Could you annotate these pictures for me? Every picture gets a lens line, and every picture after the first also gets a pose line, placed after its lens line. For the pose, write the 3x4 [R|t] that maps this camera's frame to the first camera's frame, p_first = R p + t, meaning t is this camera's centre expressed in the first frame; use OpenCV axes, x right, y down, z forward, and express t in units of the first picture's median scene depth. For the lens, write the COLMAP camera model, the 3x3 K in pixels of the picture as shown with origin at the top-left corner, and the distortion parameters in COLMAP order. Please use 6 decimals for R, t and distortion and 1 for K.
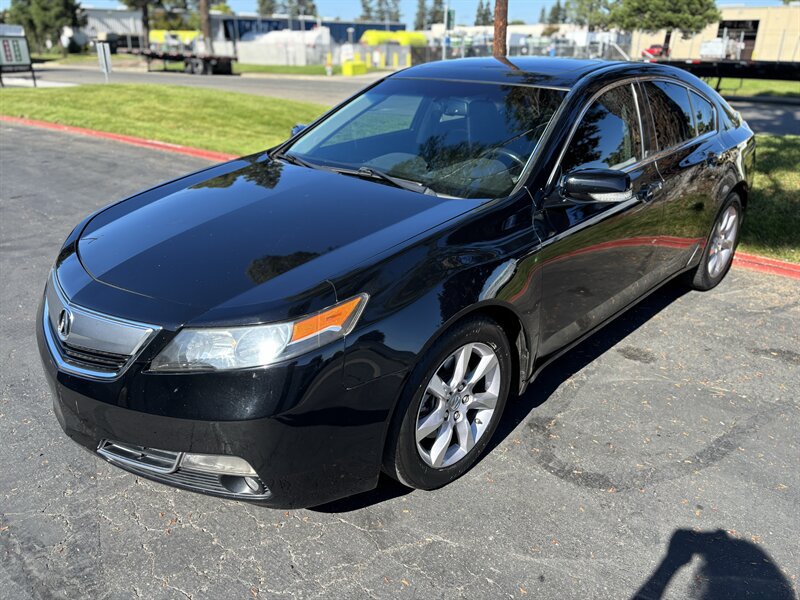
lens RADIAL K [[599.1, 0, 400.0], [0, 599.1, 300.0], [0, 0, 1]] dist [0.039828, -0.059178]
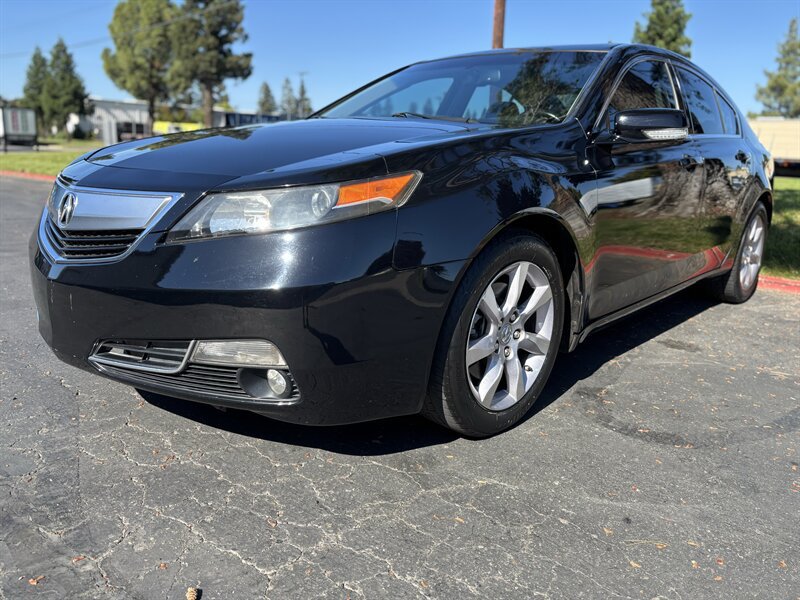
lens RADIAL K [[597.0, 0, 393.8], [0, 597.0, 300.5], [0, 0, 1]] dist [0.039755, -0.055175]
pose [[0.999380, 0.031009, 0.016647, -0.081898], [-0.027951, 0.986725, -0.159974, 0.251589], [-0.021386, 0.159409, 0.986981, 0.134512]]
